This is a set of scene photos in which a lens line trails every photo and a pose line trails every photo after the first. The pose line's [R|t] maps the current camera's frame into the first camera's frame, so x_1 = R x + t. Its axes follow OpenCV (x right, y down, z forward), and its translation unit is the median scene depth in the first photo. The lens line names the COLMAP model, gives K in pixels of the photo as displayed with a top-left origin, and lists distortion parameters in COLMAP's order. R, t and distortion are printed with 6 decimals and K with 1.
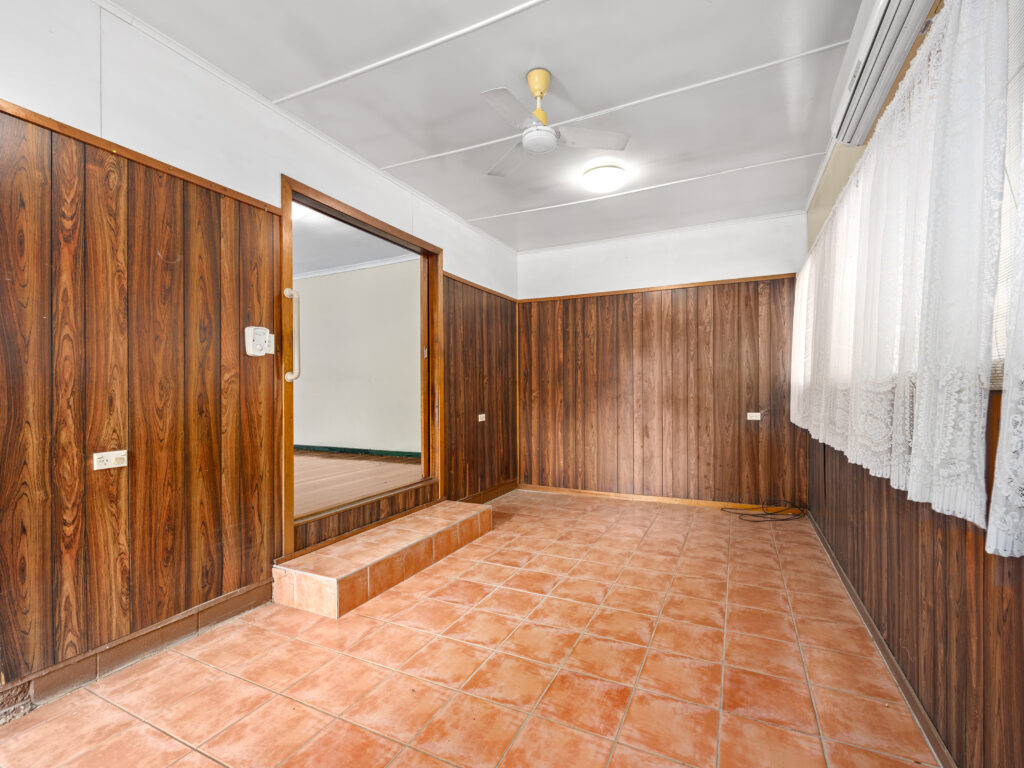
lens RADIAL K [[466.6, 0, 509.7], [0, 466.6, 397.8], [0, 0, 1]] dist [0.002127, 0.000228]
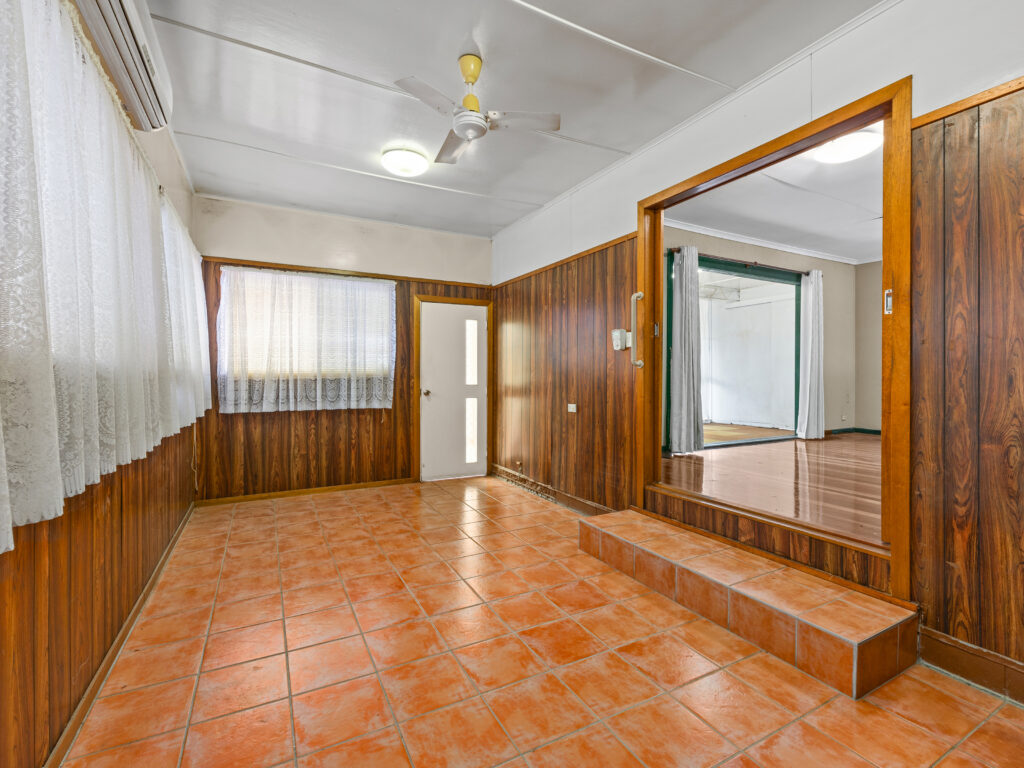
lens RADIAL K [[466.1, 0, 515.1], [0, 466.1, 381.2], [0, 0, 1]] dist [-0.003831, -0.000814]
pose [[-0.575552, 0.027241, -0.817311, 0.596426], [0.000860, 0.999465, 0.032706, -0.034343], [0.817765, 0.018121, -0.575267, 1.190345]]
